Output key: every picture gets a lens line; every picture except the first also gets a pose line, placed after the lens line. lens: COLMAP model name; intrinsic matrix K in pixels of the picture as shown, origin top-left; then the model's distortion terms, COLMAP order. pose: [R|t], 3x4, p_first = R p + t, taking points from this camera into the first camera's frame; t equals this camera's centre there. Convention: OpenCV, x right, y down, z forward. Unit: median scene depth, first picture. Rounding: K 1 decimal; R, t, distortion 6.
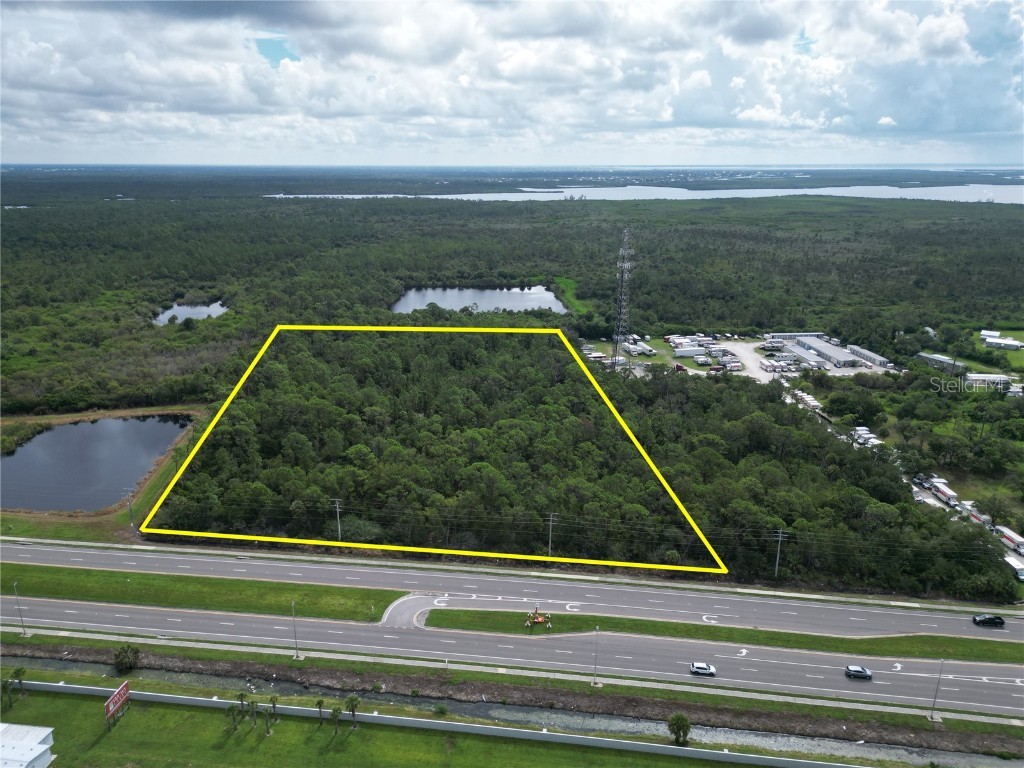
lens RADIAL K [[714.1, 0, 509.1], [0, 714.1, 382.0], [0, 0, 1]] dist [0.076390, -0.075564]
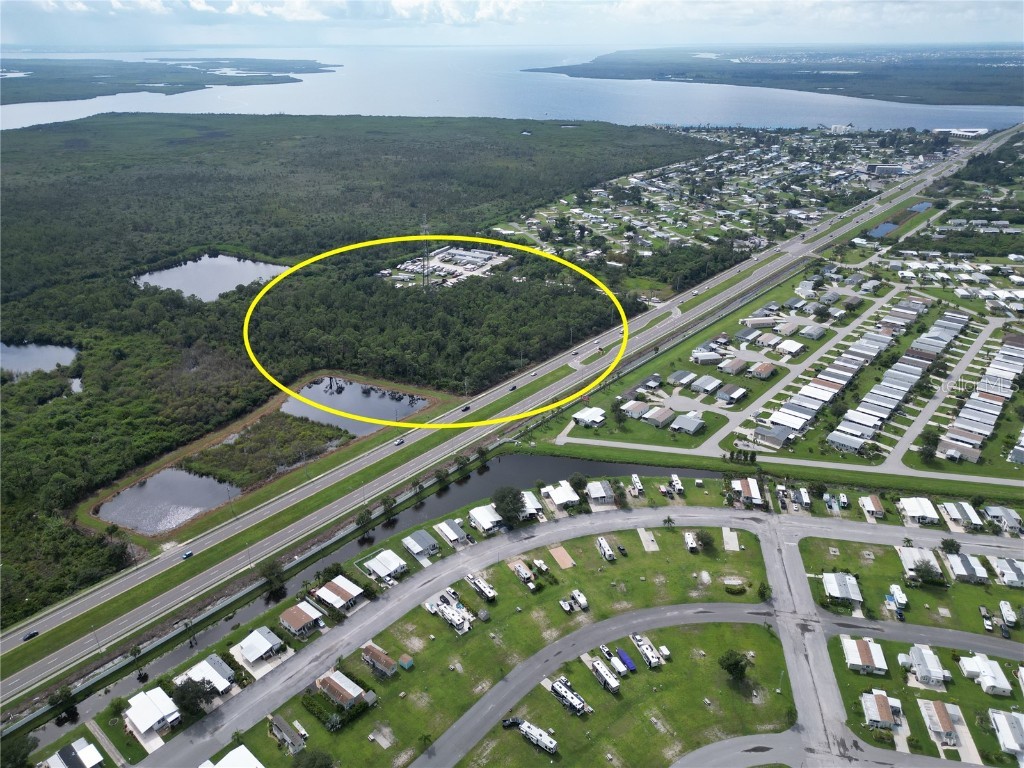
lens RADIAL K [[714.1, 0, 509.1], [0, 714.1, 382.0], [0, 0, 1]] dist [0.076390, -0.075564]
pose [[0.543054, -0.360276, 0.758481, -1.285530], [0.247758, 0.931812, 0.265220, -0.242714], [-0.802315, 0.043891, 0.595286, -0.283910]]
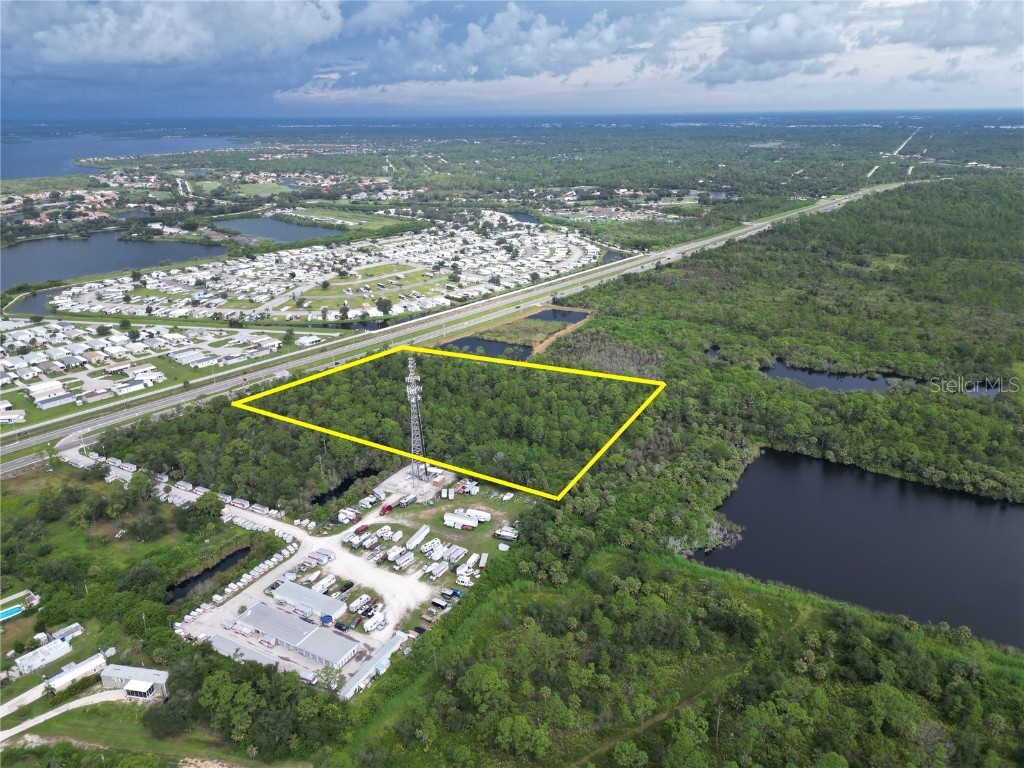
lens RADIAL K [[714.1, 0, 509.1], [0, 714.1, 382.0], [0, 0, 1]] dist [0.076390, -0.075564]
pose [[-0.541611, 0.302381, -0.784362, 0.915878], [-0.236545, 0.840542, 0.487377, -0.725441], [0.806662, 0.449506, -0.383720, 1.515099]]
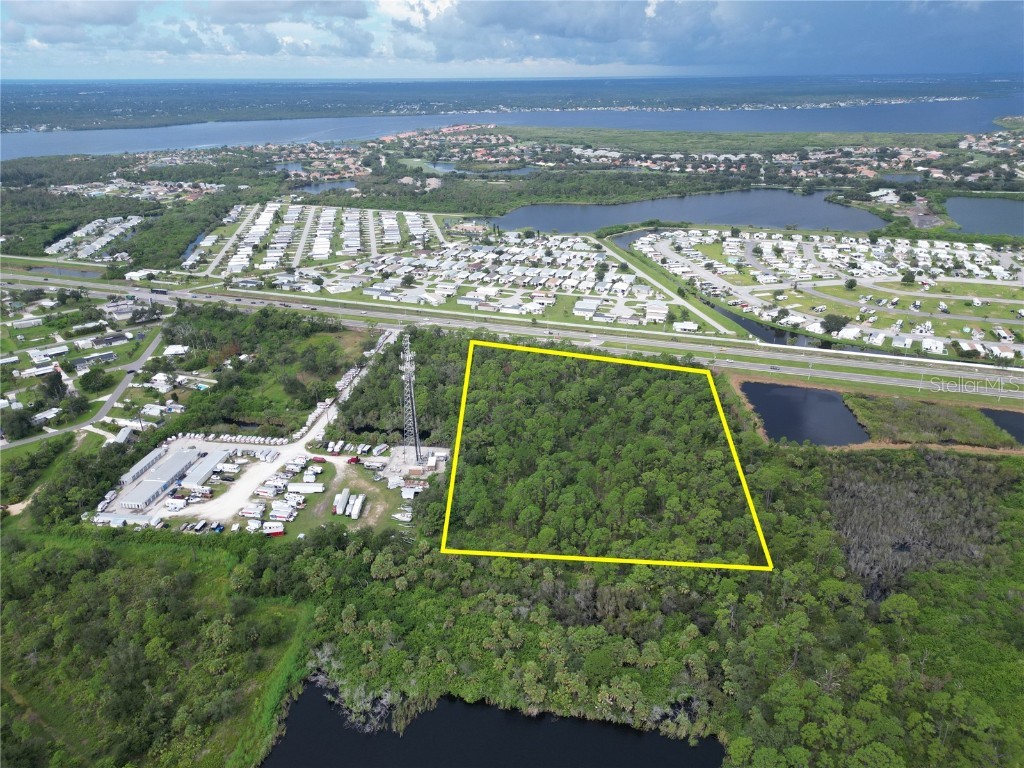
lens RADIAL K [[714.1, 0, 509.1], [0, 714.1, 382.0], [0, 0, 1]] dist [0.076390, -0.075564]
pose [[-0.981290, -0.068776, 0.179832, -0.167290], [0.063909, 0.764712, 0.641195, -0.796497], [-0.181618, 0.640692, -0.746009, 1.749366]]
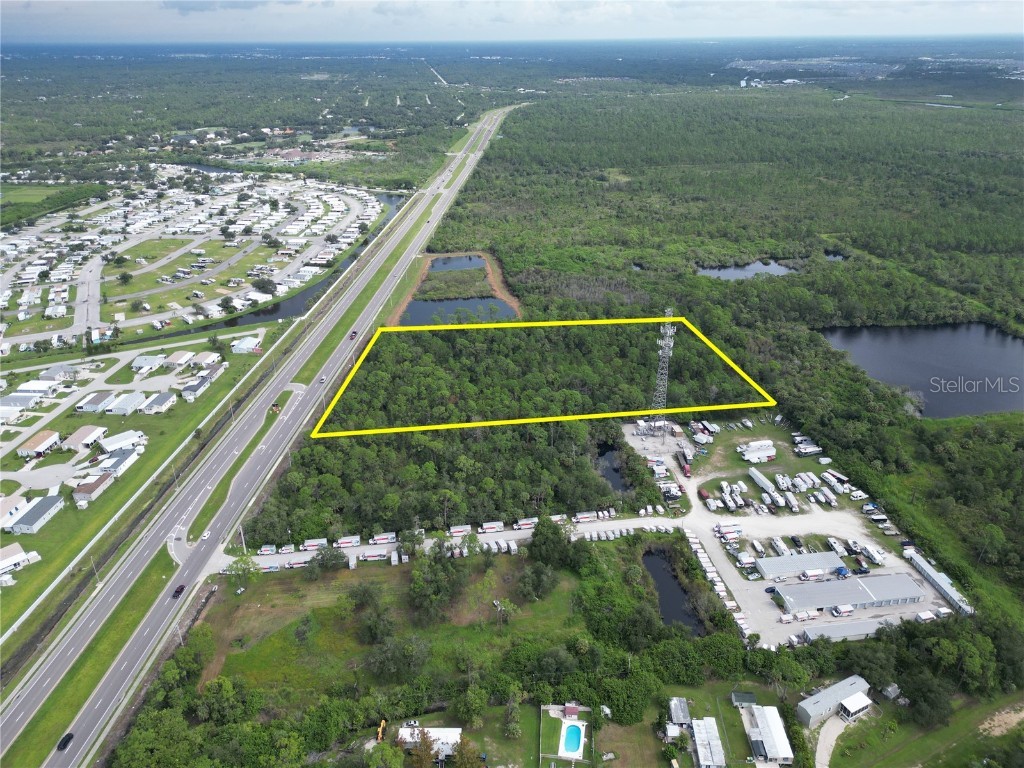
lens RADIAL K [[714.1, 0, 509.1], [0, 714.1, 382.0], [0, 0, 1]] dist [0.076390, -0.075564]
pose [[0.075954, 0.431218, -0.899045, 1.070561], [-0.283945, 0.873672, 0.395060, -0.447574], [0.955827, 0.225273, 0.188801, 0.604801]]
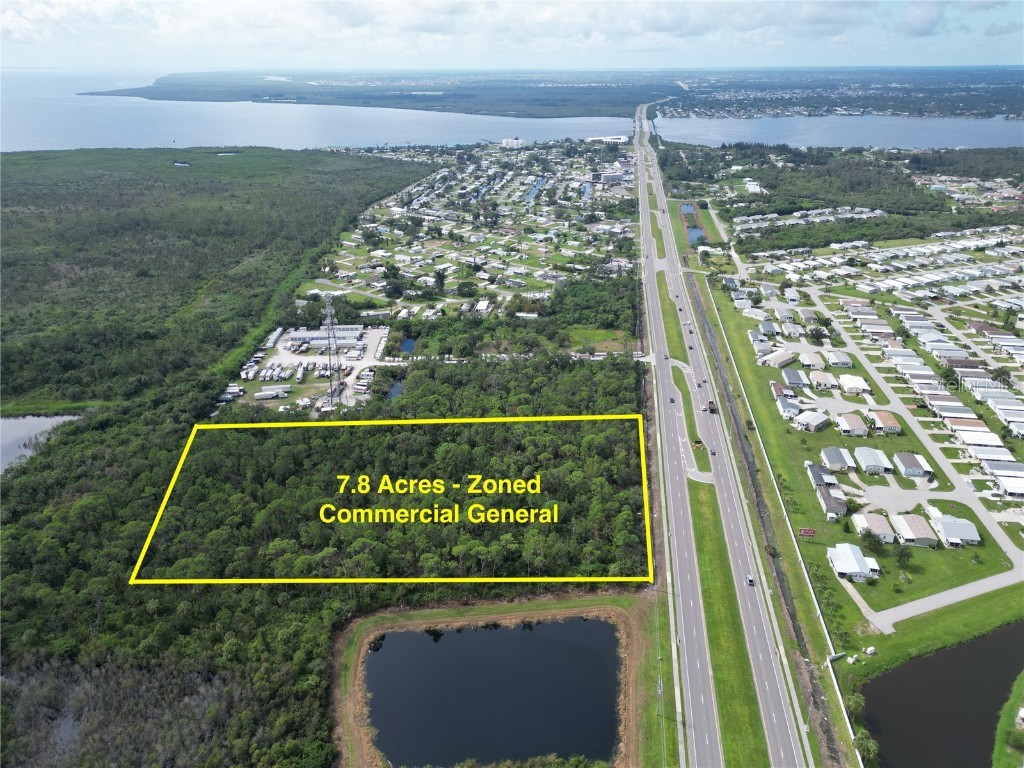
lens RADIAL K [[714.1, 0, 509.1], [0, 714.1, 382.0], [0, 0, 1]] dist [0.076390, -0.075564]
pose [[0.019531, -0.403277, 0.914869, -0.961026], [0.294851, 0.876671, 0.380145, -0.437425], [-0.955344, 0.262326, 0.136029, 0.575442]]
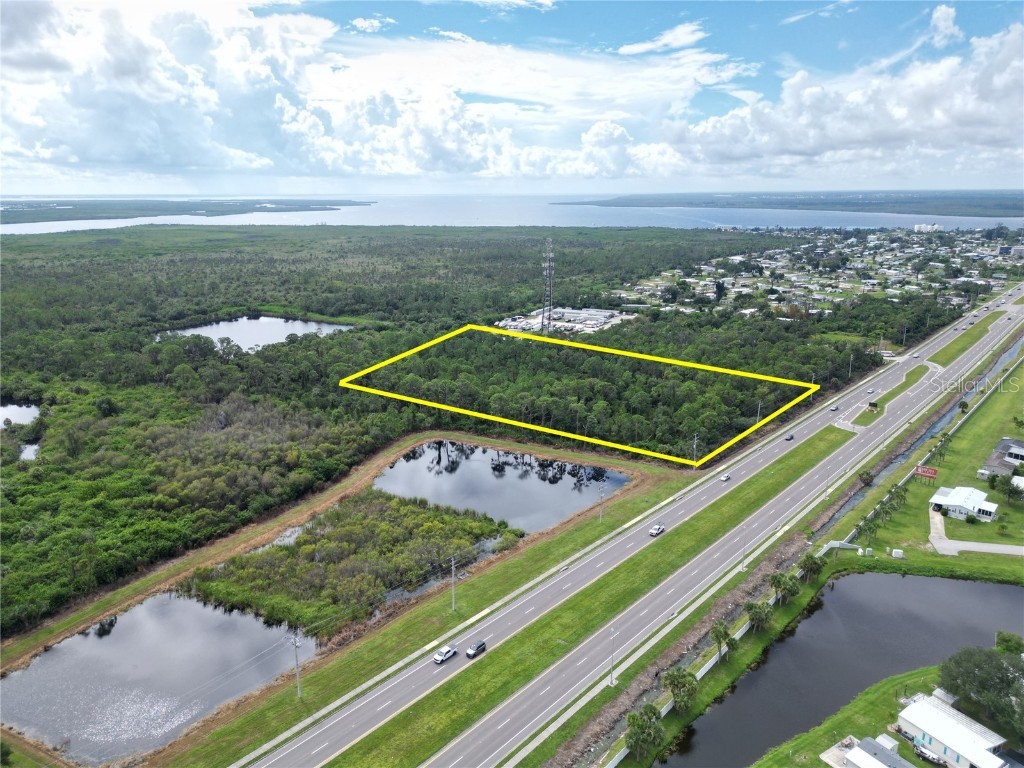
lens RADIAL K [[714.1, 0, 509.1], [0, 714.1, 382.0], [0, 0, 1]] dist [0.076390, -0.075564]
pose [[0.562410, -0.215999, 0.798148, -1.016460], [0.247278, 0.965038, 0.086921, -0.083060], [-0.789018, 0.148479, 0.596159, 0.275564]]
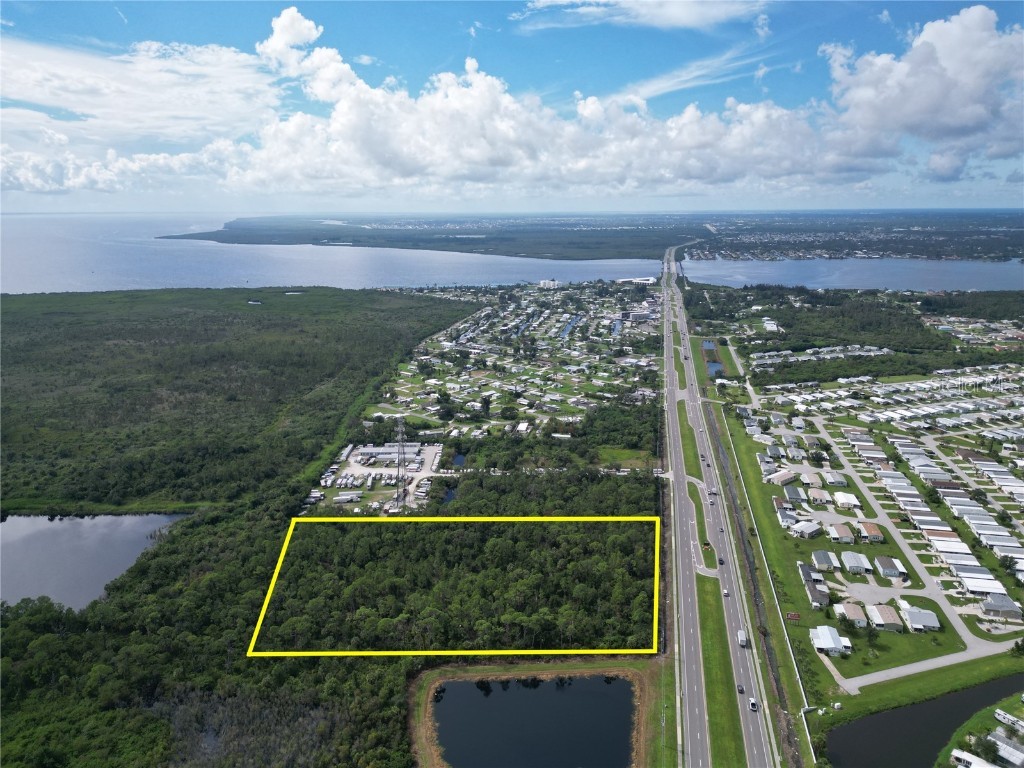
lens RADIAL K [[714.1, 0, 509.1], [0, 714.1, 382.0], [0, 0, 1]] dist [0.076390, -0.075564]
pose [[0.070188, -0.236267, 0.969150, -1.205372], [0.295963, 0.932732, 0.205955, -0.500399], [-0.952617, 0.272377, 0.135393, 0.556269]]
